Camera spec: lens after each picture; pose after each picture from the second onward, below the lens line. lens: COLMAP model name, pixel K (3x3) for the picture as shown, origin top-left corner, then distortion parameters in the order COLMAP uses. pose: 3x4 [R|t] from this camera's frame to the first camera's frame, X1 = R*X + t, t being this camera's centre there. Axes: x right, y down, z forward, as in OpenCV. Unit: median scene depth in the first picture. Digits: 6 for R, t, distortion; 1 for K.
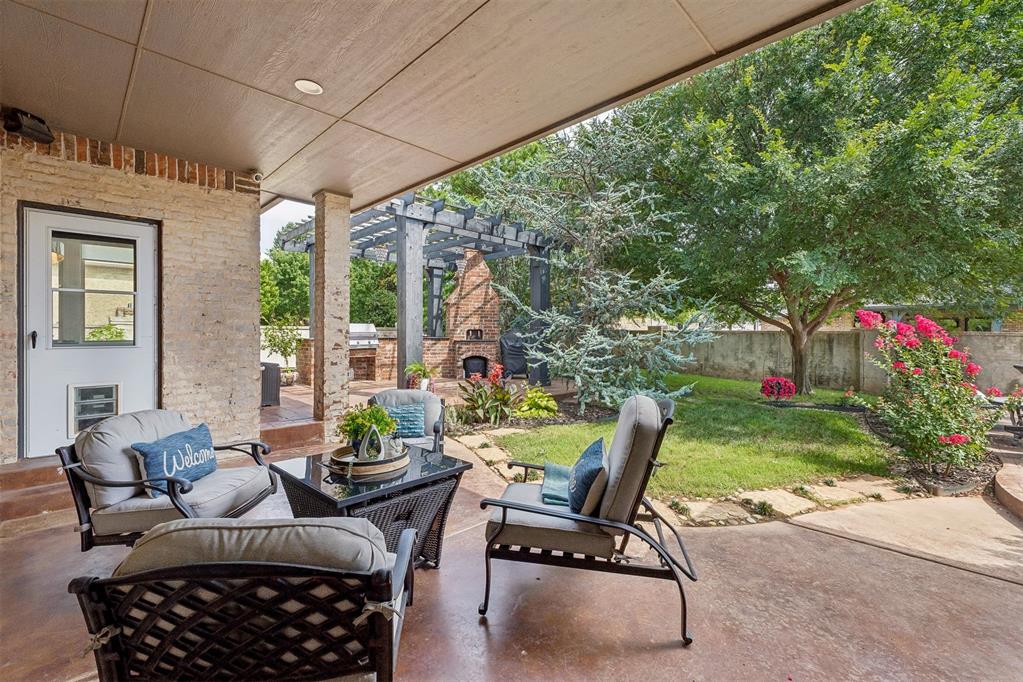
lens RADIAL K [[441.0, 0, 514.8], [0, 441.0, 337.3], [0, 0, 1]] dist [0.000176, 0.000480]
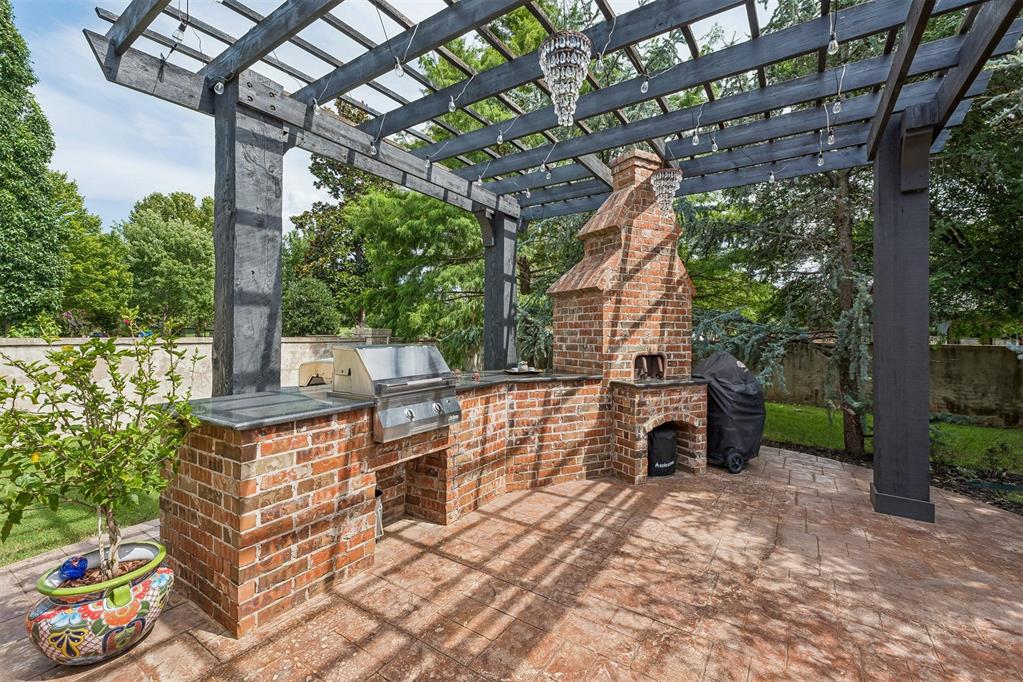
lens RADIAL K [[441.0, 0, 509.9], [0, 441.0, 335.6], [0, 0, 1]] dist [0.000176, 0.000480]
pose [[0.978165, 0.001849, 0.207822, -0.310196], [-0.000212, 0.999969, -0.007900, -0.032452], [-0.207830, 0.007683, 0.978135, 0.623587]]
